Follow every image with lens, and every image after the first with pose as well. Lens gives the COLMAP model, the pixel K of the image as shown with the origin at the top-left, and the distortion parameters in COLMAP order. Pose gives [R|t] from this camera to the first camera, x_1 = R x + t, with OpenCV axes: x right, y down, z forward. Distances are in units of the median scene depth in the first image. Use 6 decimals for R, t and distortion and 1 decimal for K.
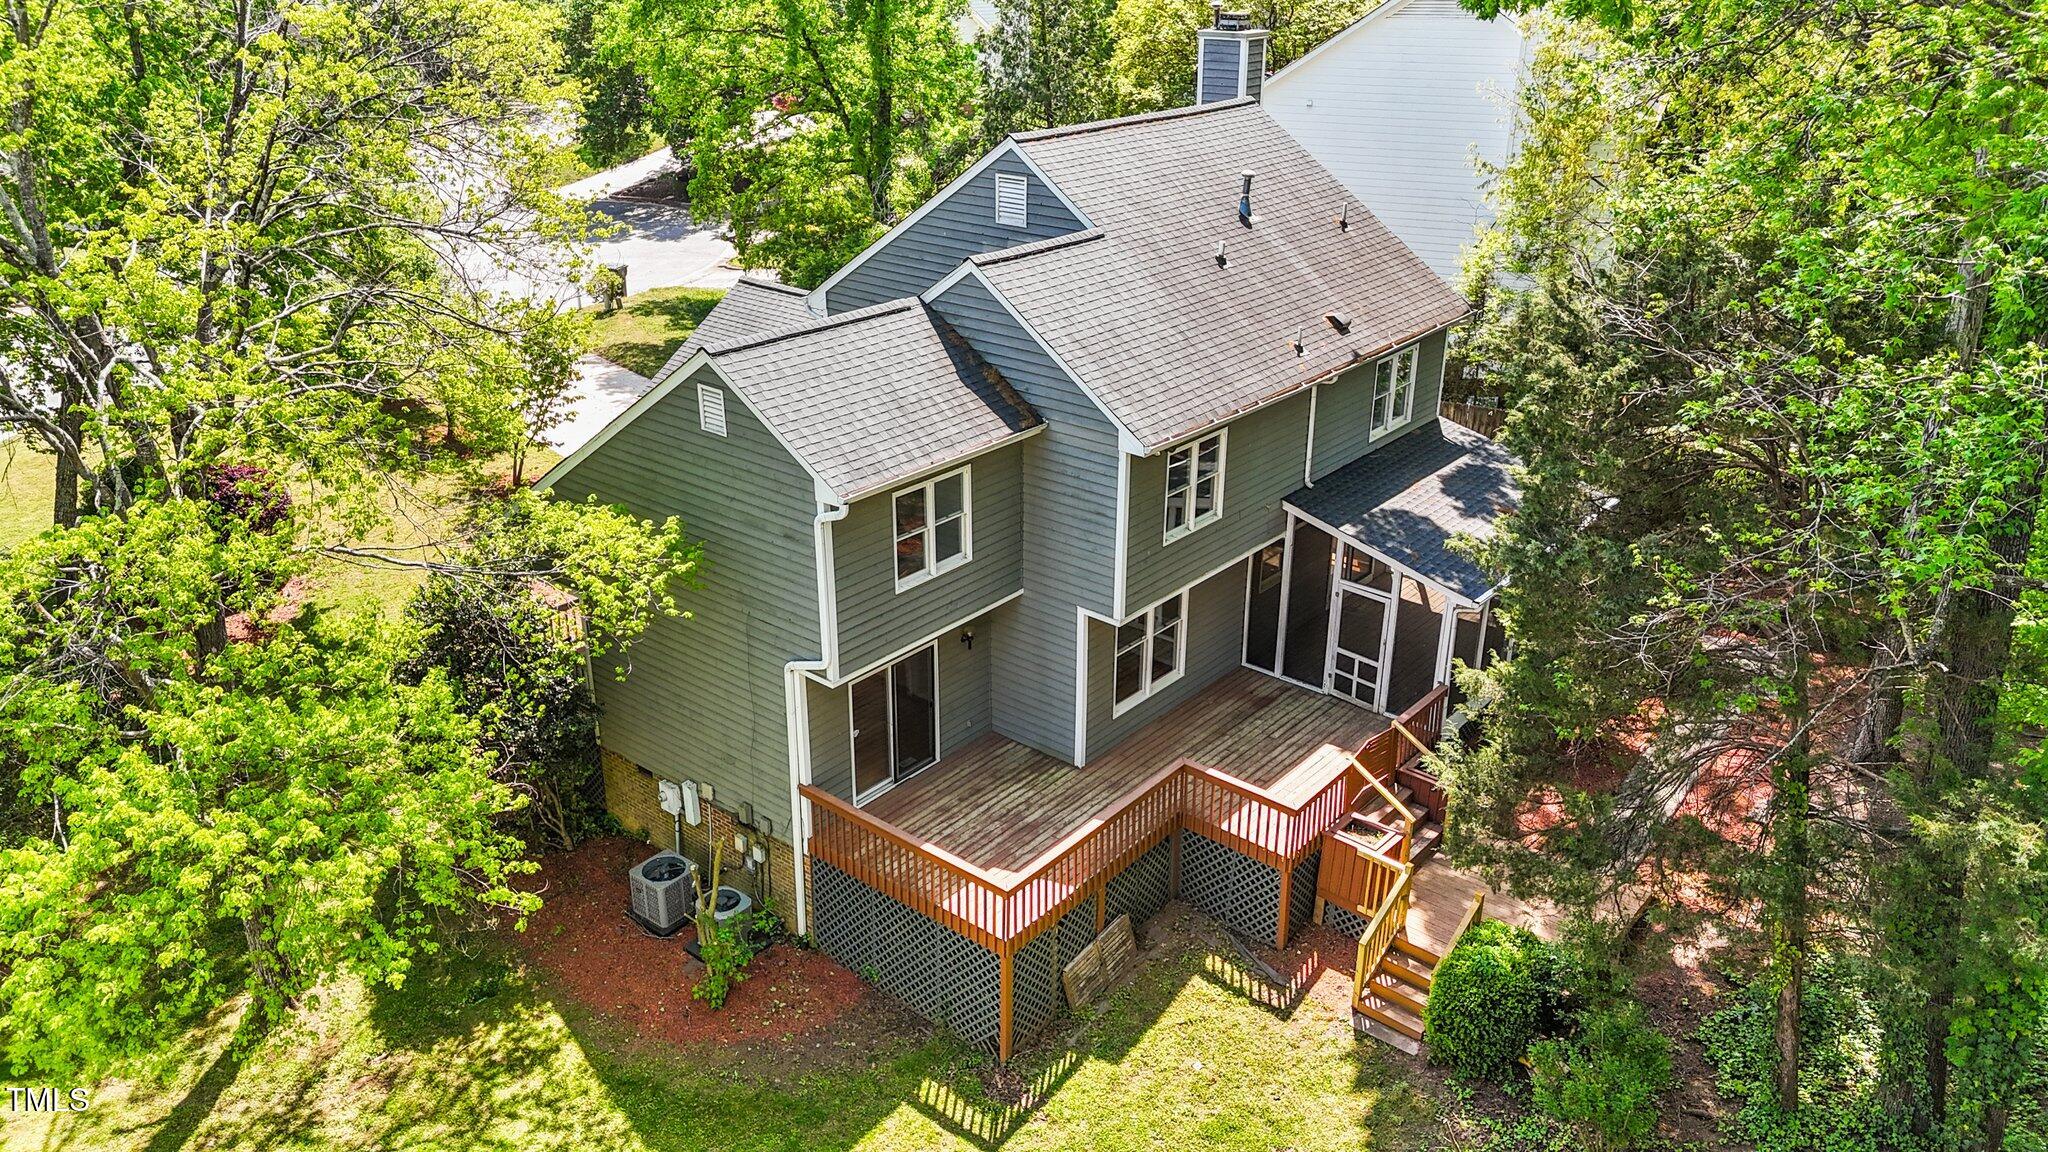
lens RADIAL K [[1518.8, 0, 1018.2], [0, 1518.8, 536.7], [0, 0, 1]] dist [0.085301, -0.304387]
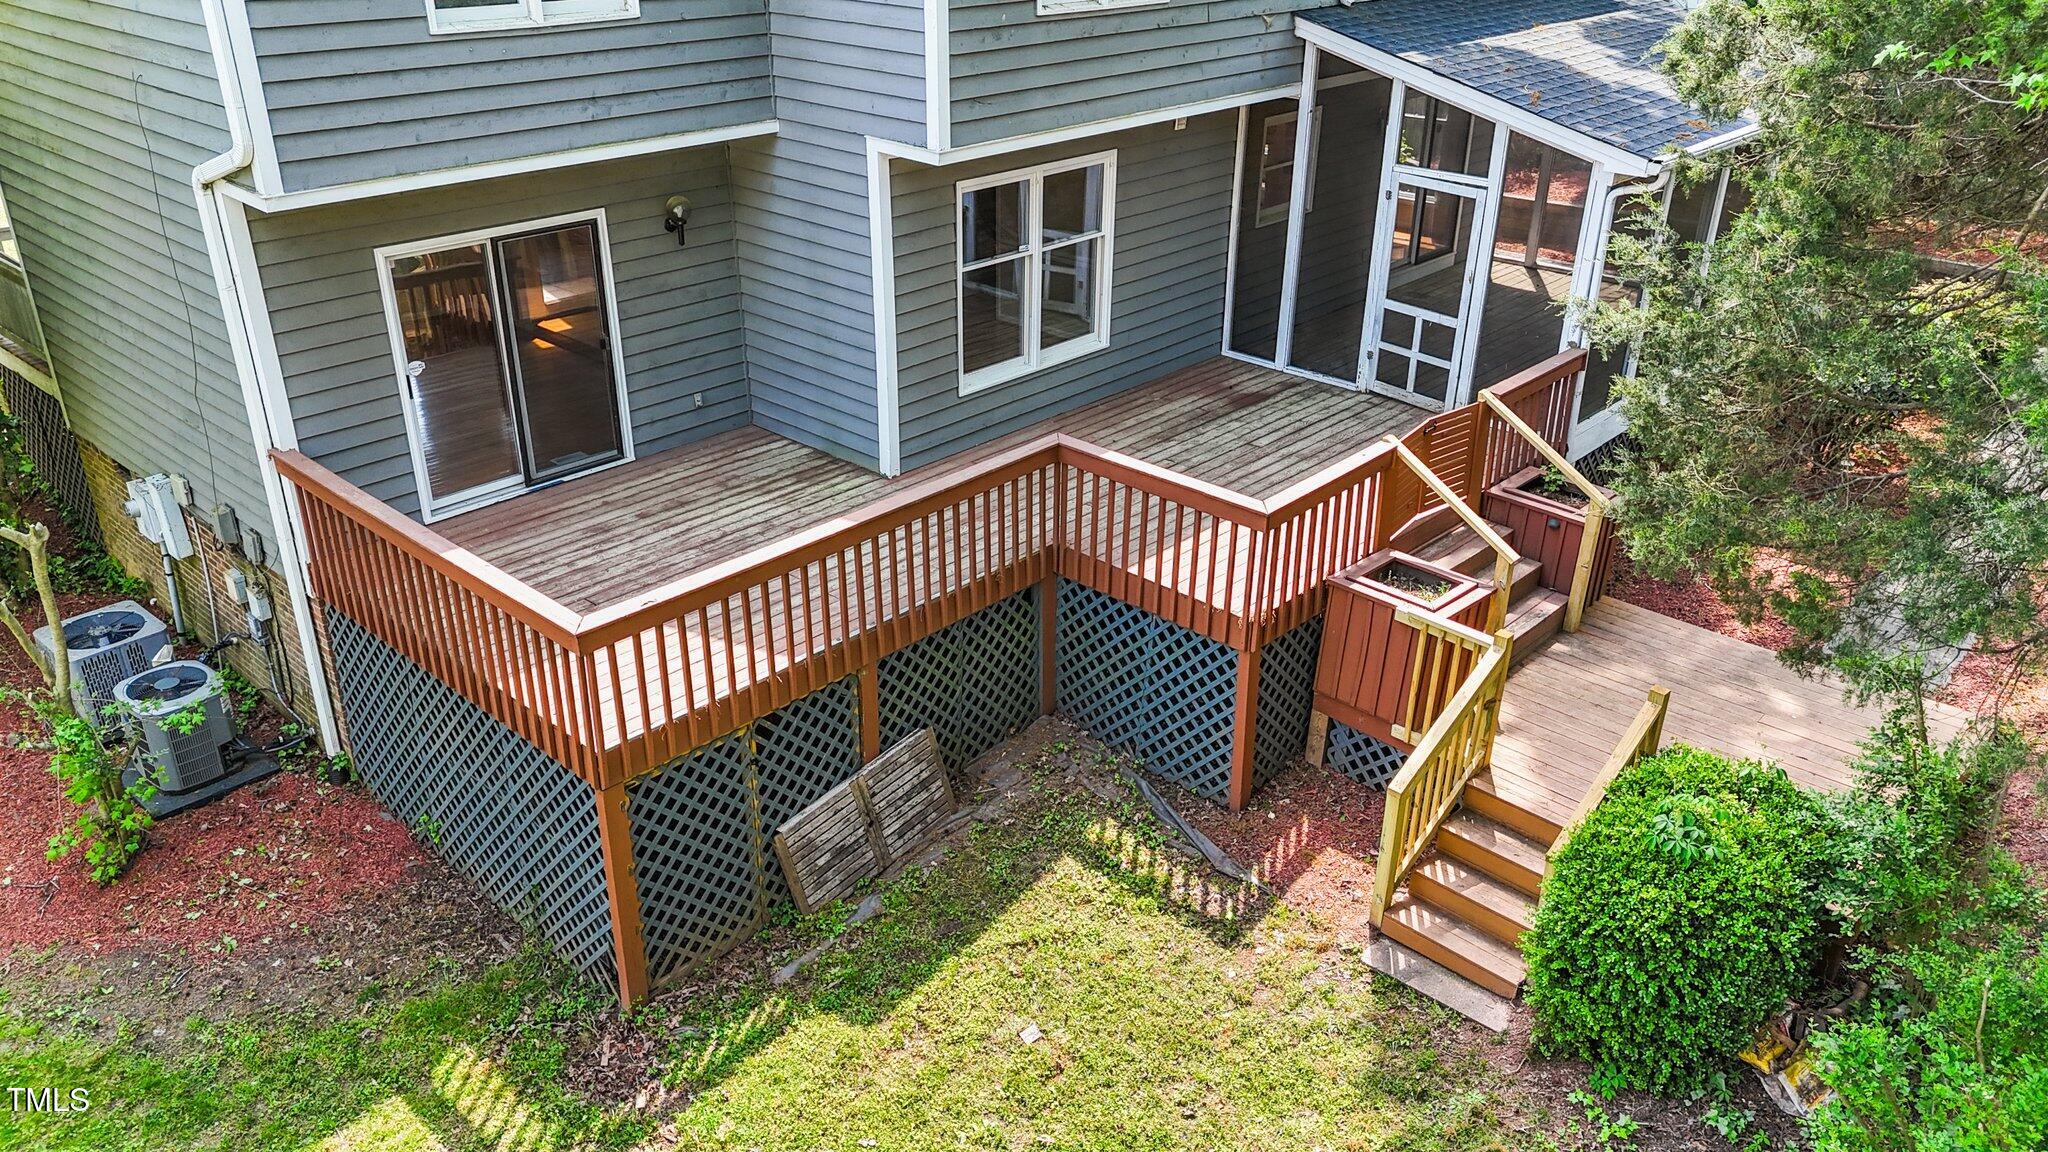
lens RADIAL K [[1558.1, 0, 1024.0], [0, 1558.1, 576.0], [0, 0, 1]] dist [0.078757, -0.169711]
pose [[0.998958, 0.026440, -0.037201, 0.121838], [-0.023502, 0.996731, 0.077300, 0.158864], [0.039123, -0.076345, 0.996314, 0.499609]]
